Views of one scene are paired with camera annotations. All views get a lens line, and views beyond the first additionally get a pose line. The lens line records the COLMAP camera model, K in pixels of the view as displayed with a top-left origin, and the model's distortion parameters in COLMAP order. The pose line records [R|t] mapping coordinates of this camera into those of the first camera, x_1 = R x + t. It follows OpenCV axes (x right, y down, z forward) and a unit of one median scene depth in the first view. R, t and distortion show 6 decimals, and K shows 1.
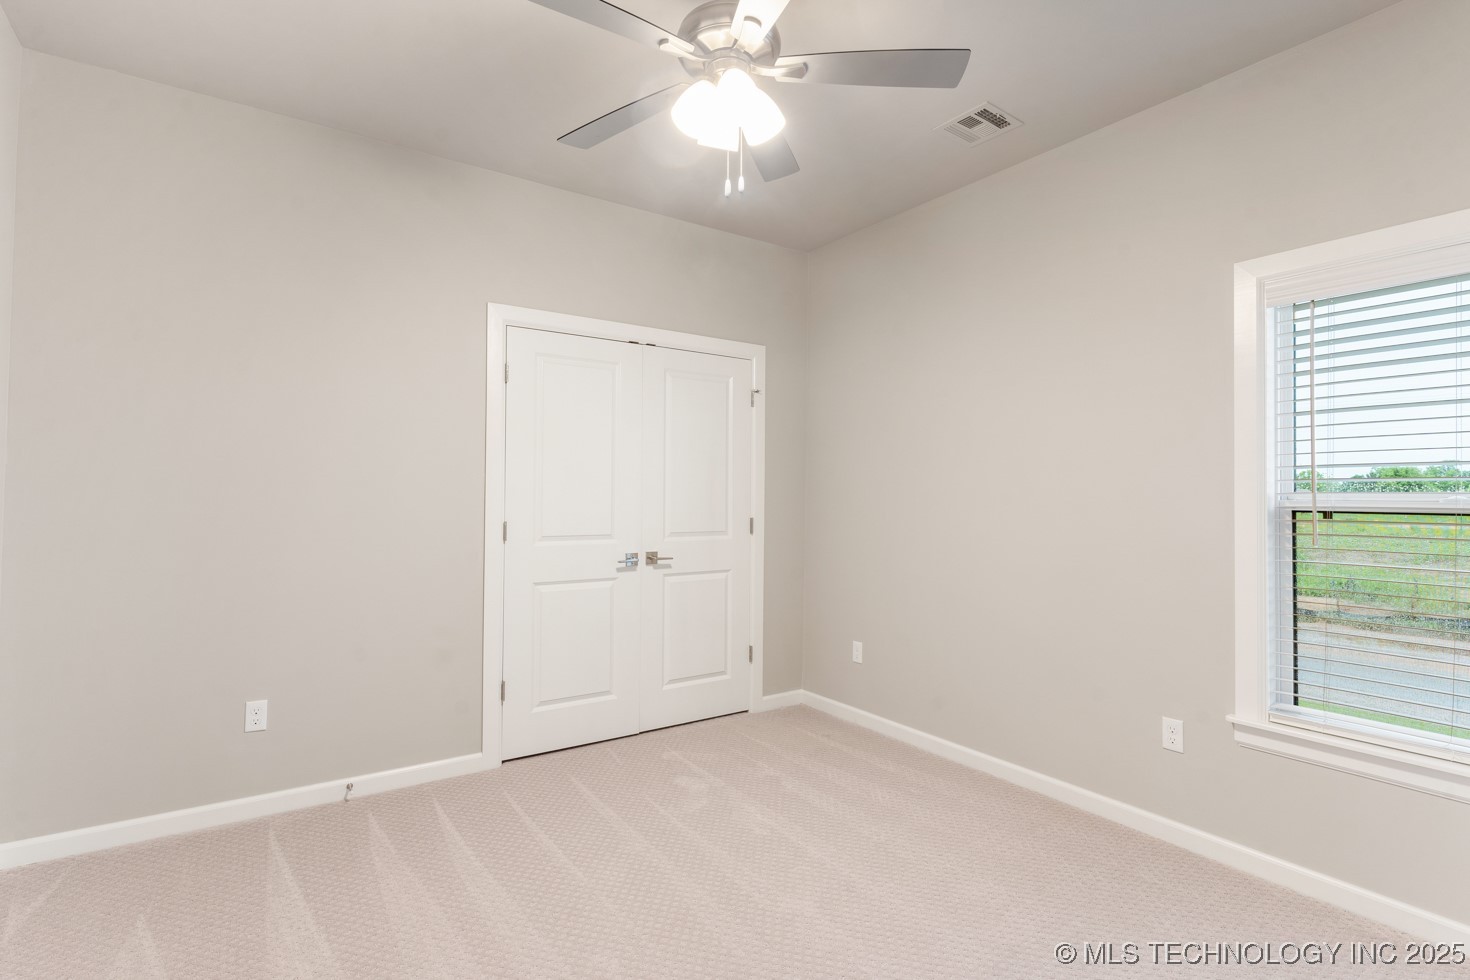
lens RADIAL K [[663.3, 0, 730.8], [0, 663.3, 486.7], [0, 0, 1]] dist [-0.003605, -0.000112]
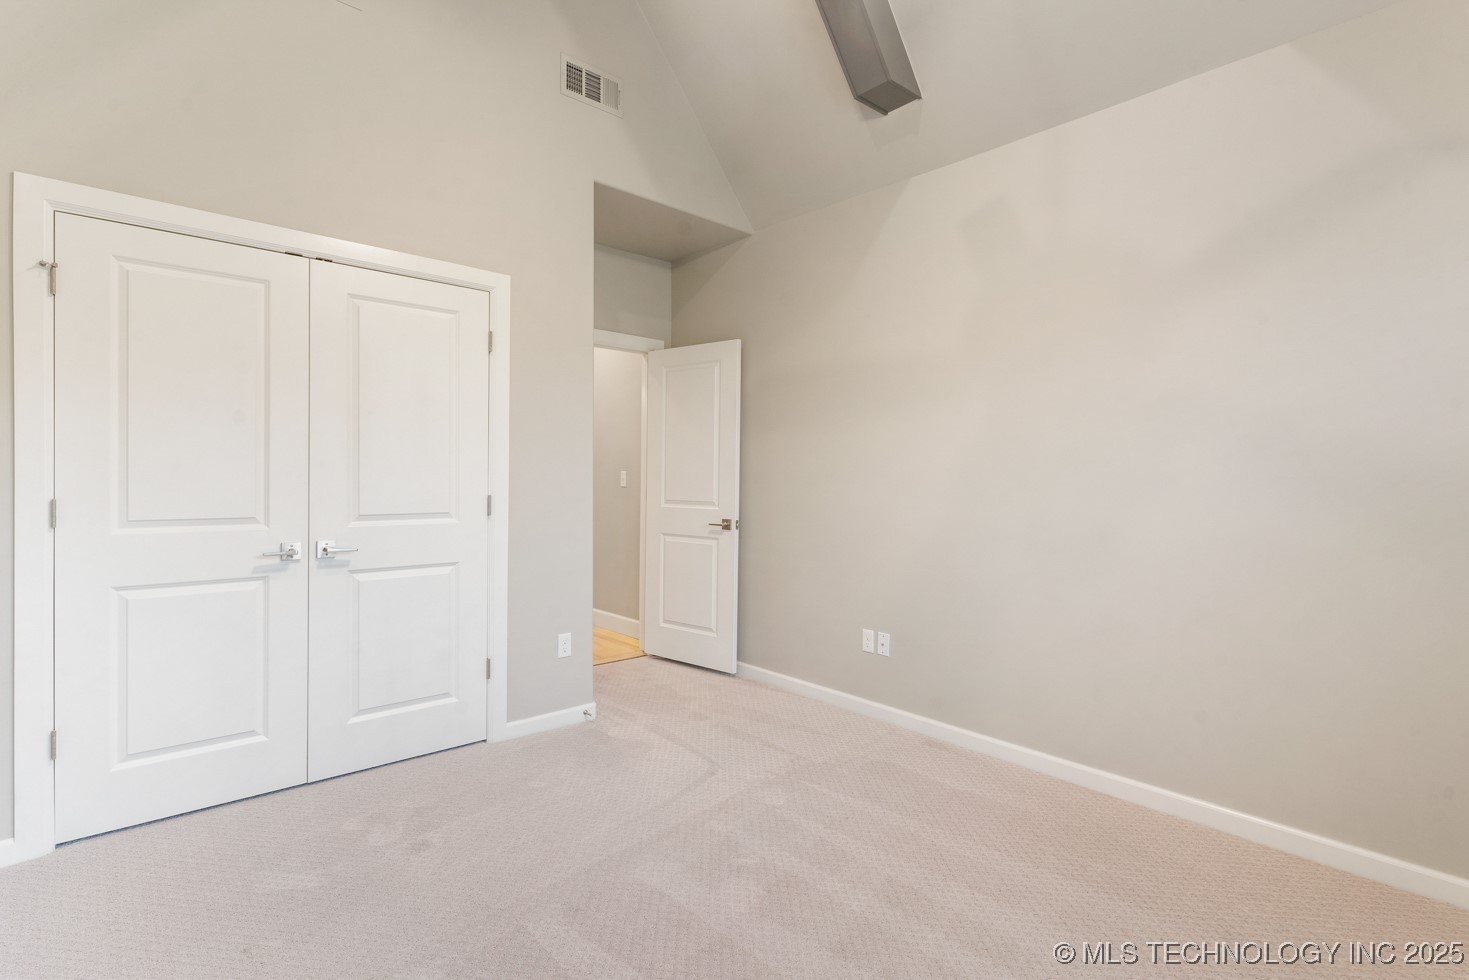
lens RADIAL K [[720.9, 0, 729.2], [0, 720.9, 479.5], [0, 0, 1]] dist [0.006054, 0.000619]
pose [[0.987958, 0.010916, 0.154334, 0.178112], [-0.014866, 0.999590, 0.024466, 0.002766], [-0.154004, -0.026466, 0.987716, 0.119362]]
